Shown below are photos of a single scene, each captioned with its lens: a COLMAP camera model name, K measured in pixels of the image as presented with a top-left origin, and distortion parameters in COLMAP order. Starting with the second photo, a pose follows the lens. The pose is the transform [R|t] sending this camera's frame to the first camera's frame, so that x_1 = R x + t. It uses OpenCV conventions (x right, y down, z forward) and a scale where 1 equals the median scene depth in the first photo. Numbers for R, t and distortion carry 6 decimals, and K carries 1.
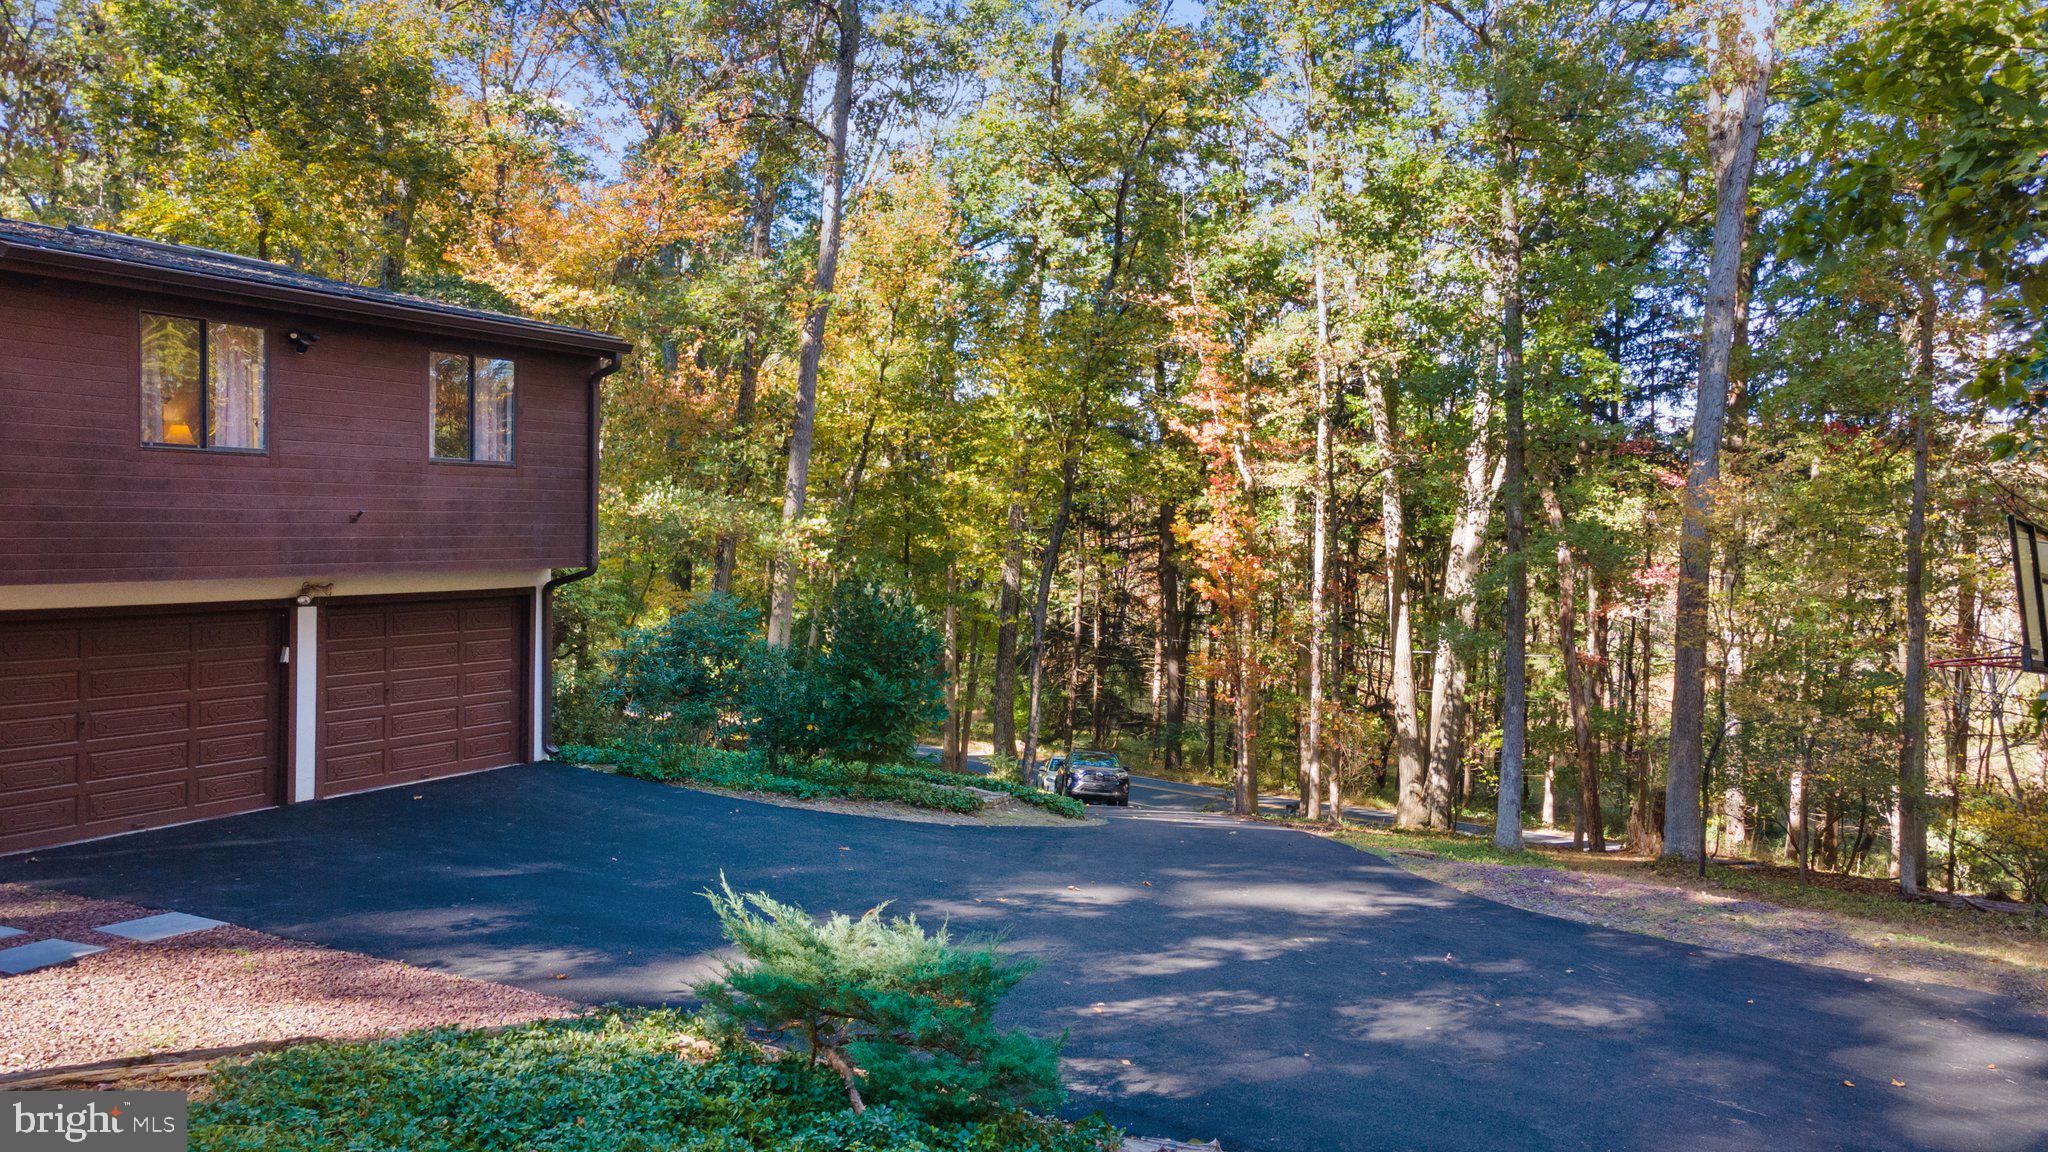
lens RADIAL K [[1498.0, 0, 1028.8], [0, 1498.0, 580.2], [0, 0, 1]] dist [0.040722, 0.012899]
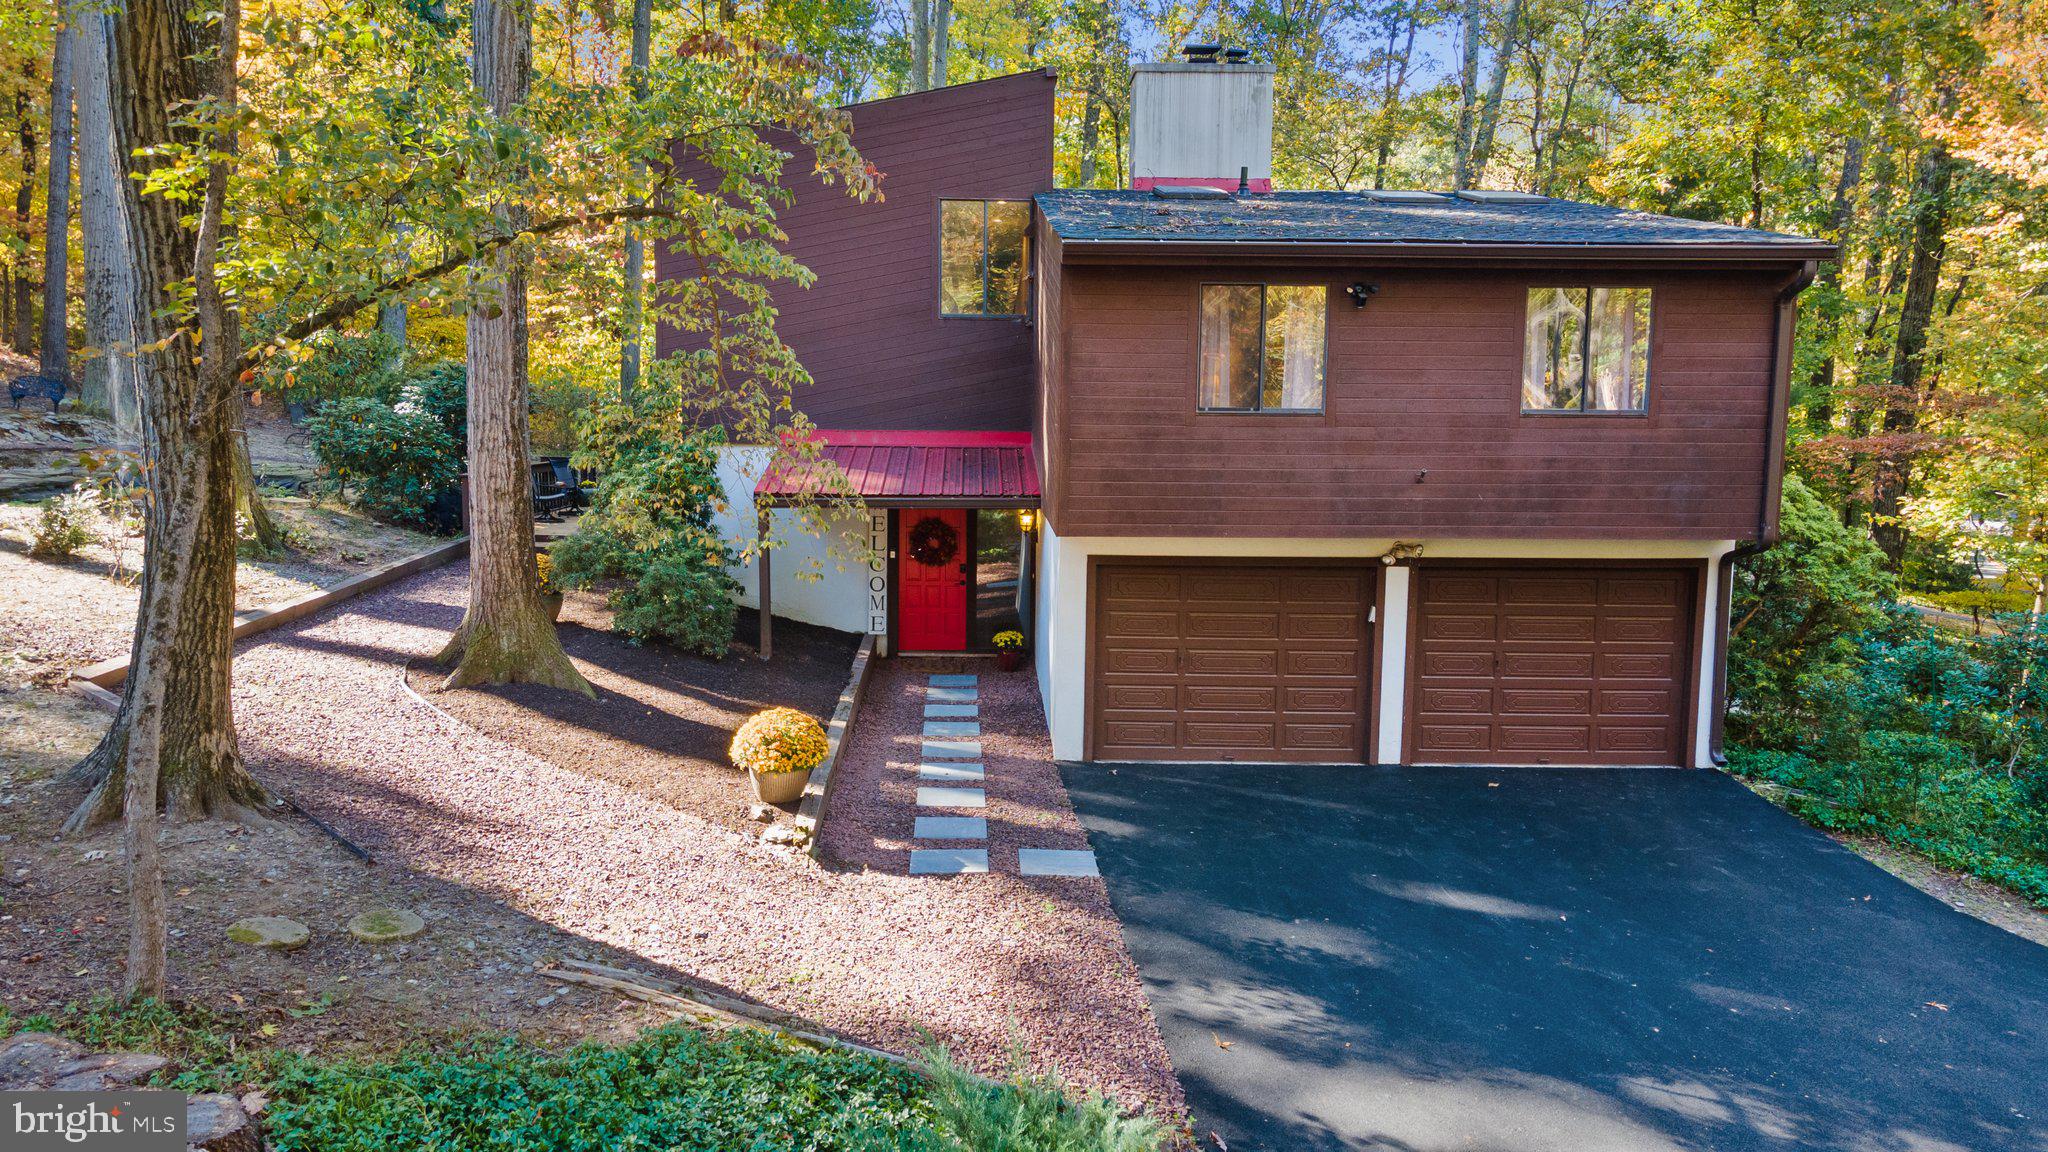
lens RADIAL K [[1498.0, 0, 1025.7], [0, 1498.0, 575.5], [0, 0, 1]] dist [0.040722, 0.012899]
pose [[0.489322, 0.092527, -0.867181, 0.239990], [-0.037406, 0.995668, 0.085129, -0.049744], [0.871301, -0.009218, 0.490663, 0.319554]]
